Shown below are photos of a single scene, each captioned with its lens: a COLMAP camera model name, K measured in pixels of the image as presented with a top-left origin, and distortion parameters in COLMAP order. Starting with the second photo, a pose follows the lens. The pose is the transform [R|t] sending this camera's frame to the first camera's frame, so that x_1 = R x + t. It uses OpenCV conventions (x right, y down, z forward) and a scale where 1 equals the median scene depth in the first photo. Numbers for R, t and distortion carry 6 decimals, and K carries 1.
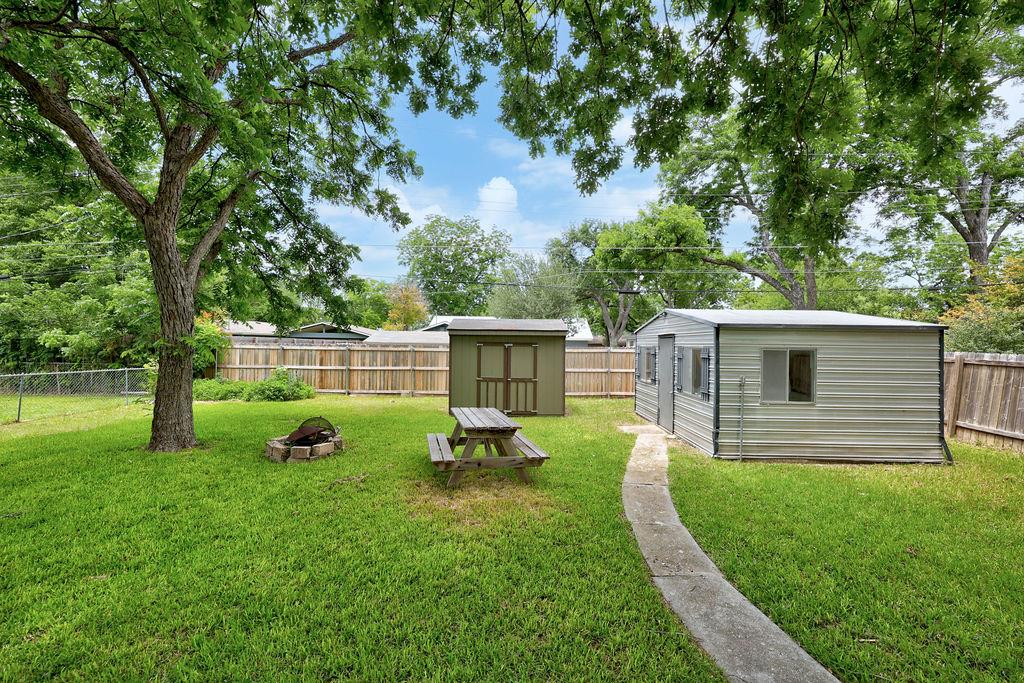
lens RADIAL K [[407.0, 0, 508.4], [0, 407.0, 343.5], [0, 0, 1]] dist [-0.000645, -0.000088]
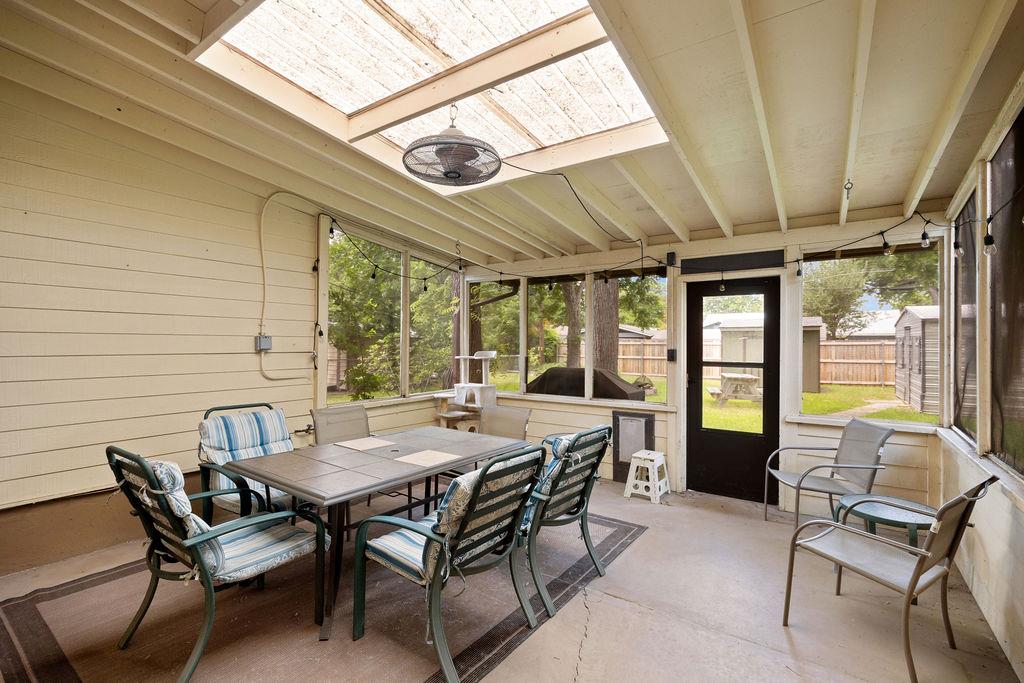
lens RADIAL K [[467.9, 0, 512.0], [0, 467.9, 341.5], [0, 0, 1]] dist [-0.001080, -0.000091]
pose [[0.839420, -0.011319, -0.543366, 0.103725], [0.007483, 0.999929, -0.009269, 0.018330], [0.543433, 0.003715, 0.839445, -0.612947]]
